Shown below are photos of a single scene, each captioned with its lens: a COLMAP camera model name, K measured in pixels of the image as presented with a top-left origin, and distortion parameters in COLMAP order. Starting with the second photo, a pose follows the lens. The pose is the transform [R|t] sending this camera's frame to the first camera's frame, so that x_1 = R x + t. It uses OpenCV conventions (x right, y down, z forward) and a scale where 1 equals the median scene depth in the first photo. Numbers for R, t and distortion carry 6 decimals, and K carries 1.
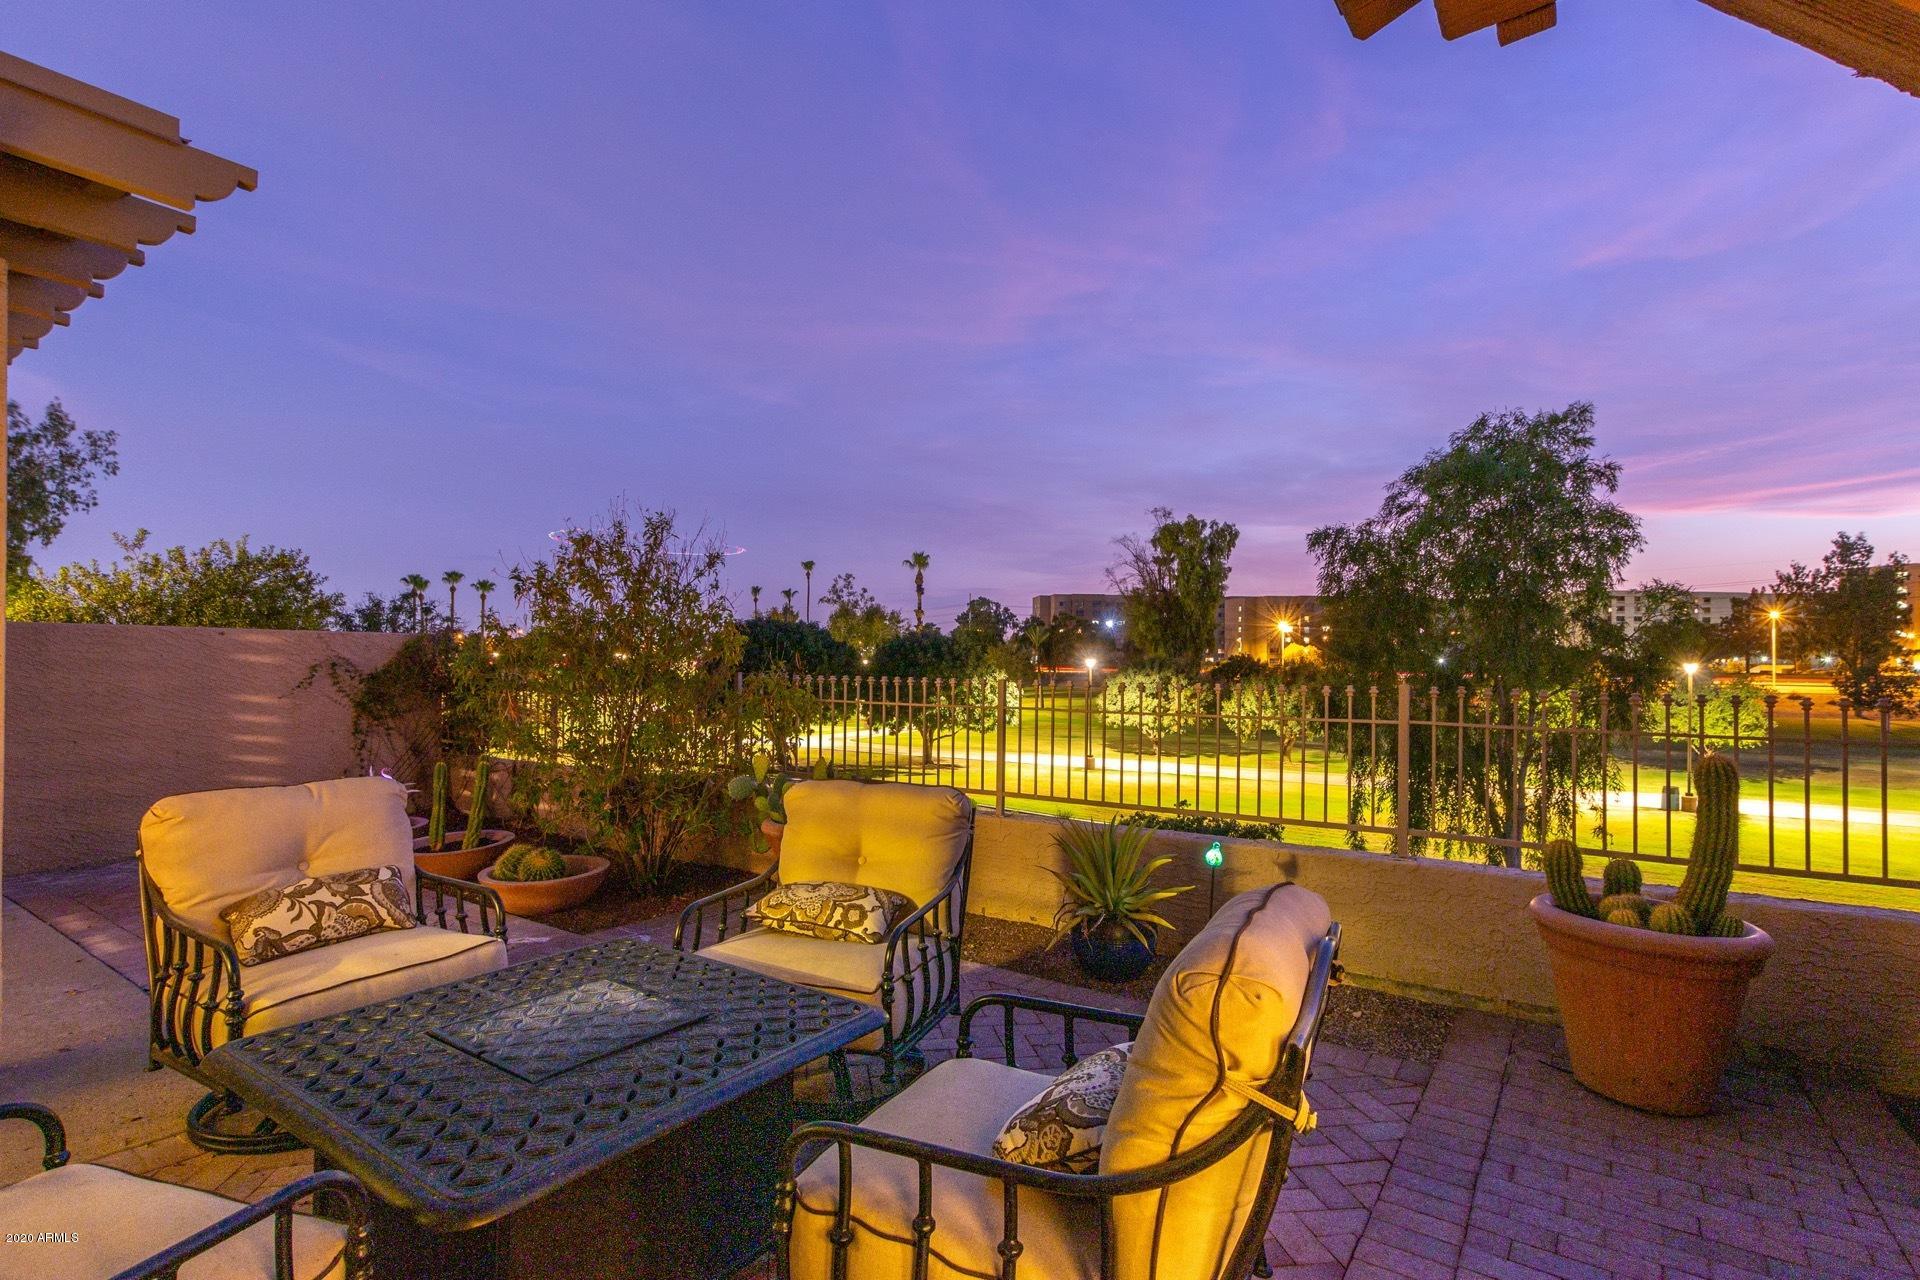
lens RADIAL K [[921.4, 0, 960.0], [0, 921.4, 640.0], [0, 0, 1]] dist [-0.001965, -0.009870]
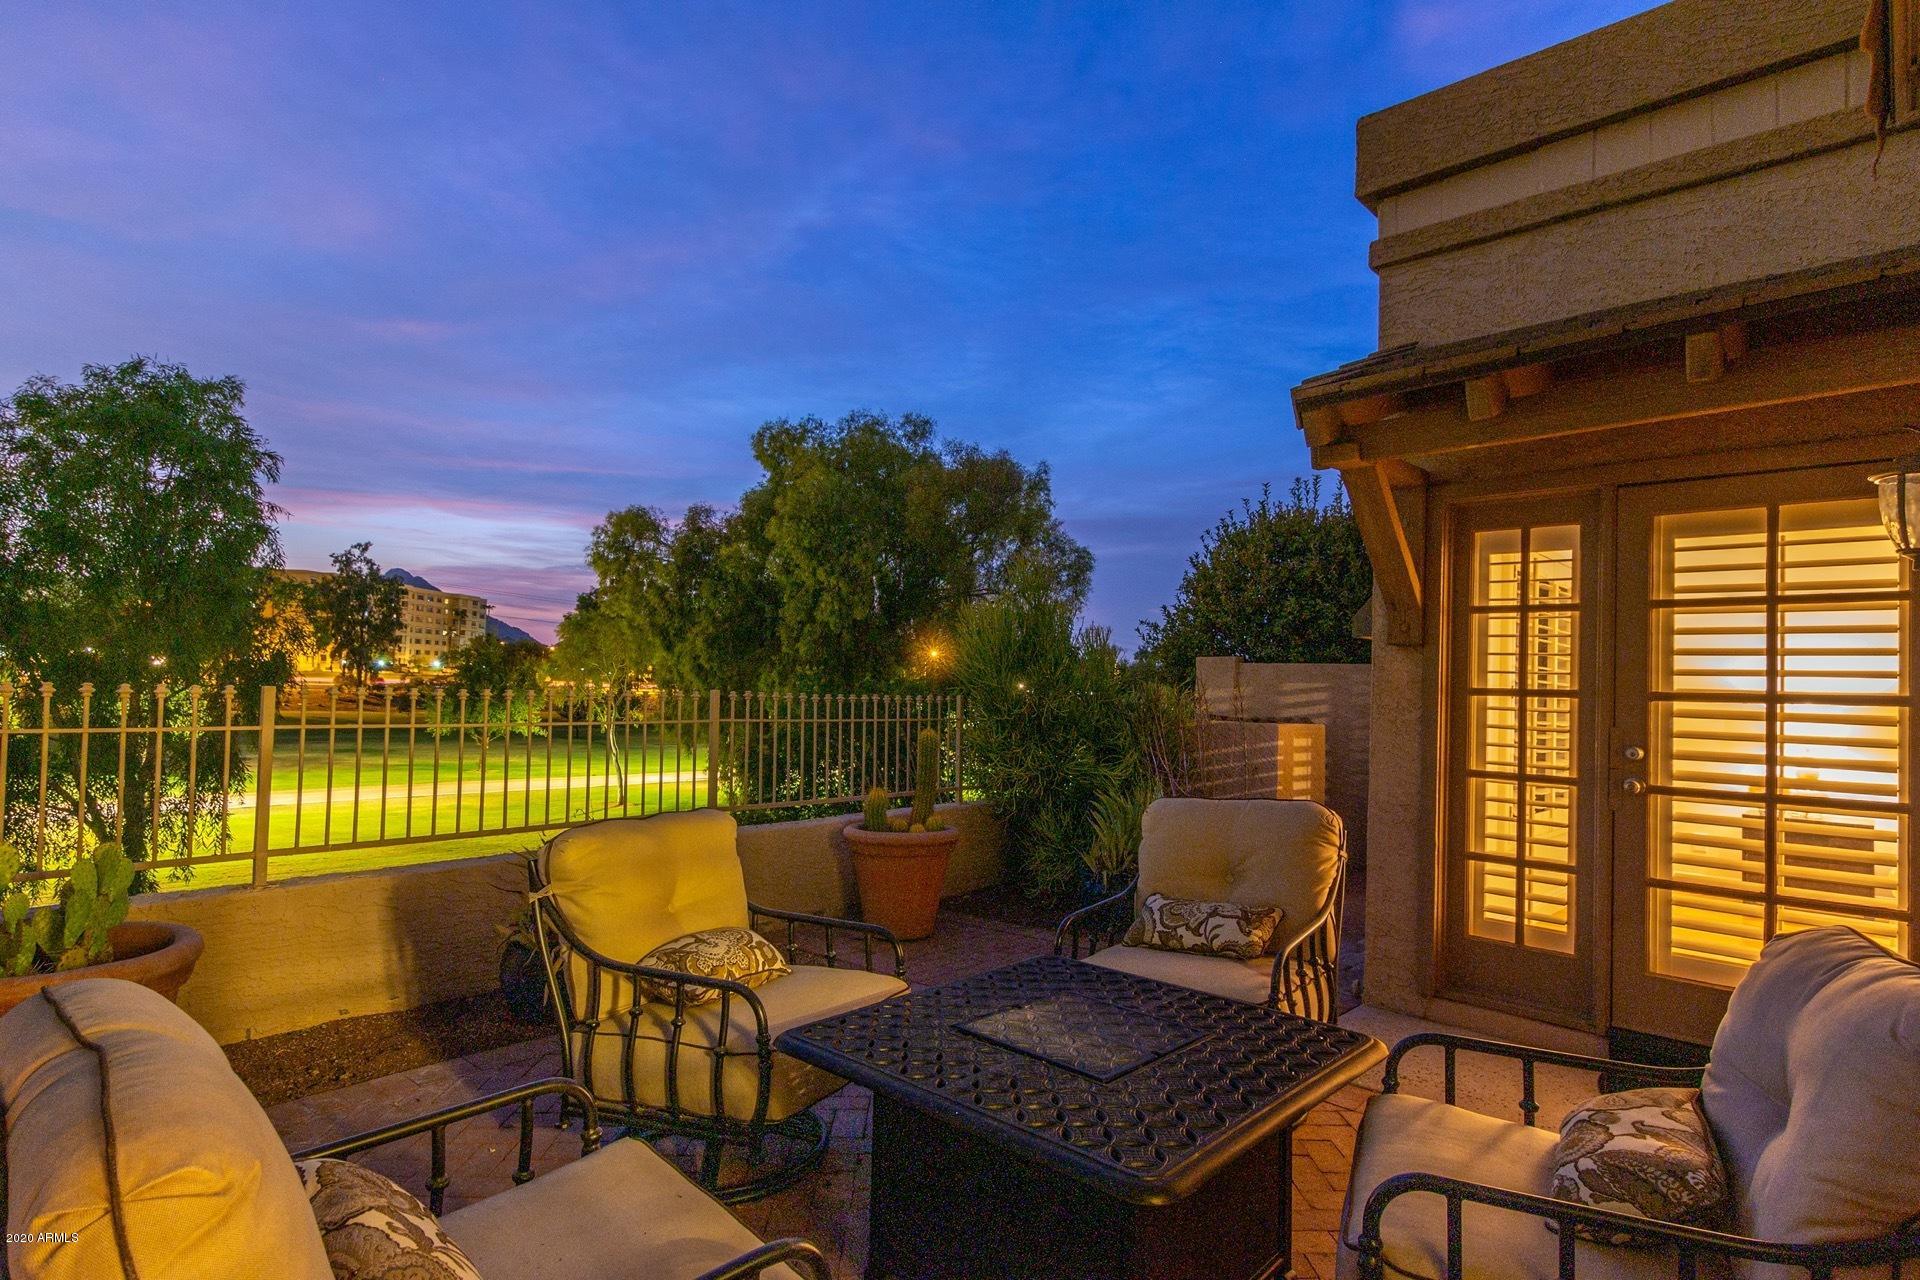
lens RADIAL K [[988.5, 0, 953.8], [0, 988.5, 650.0], [0, 0, 1]] dist [0.008517, -0.000656]
pose [[0.140140, 0.032932, 0.989584, -0.617331], [-0.053270, 0.998250, -0.025677, 0.007059], [-0.988698, -0.049116, 0.141649, 0.394134]]
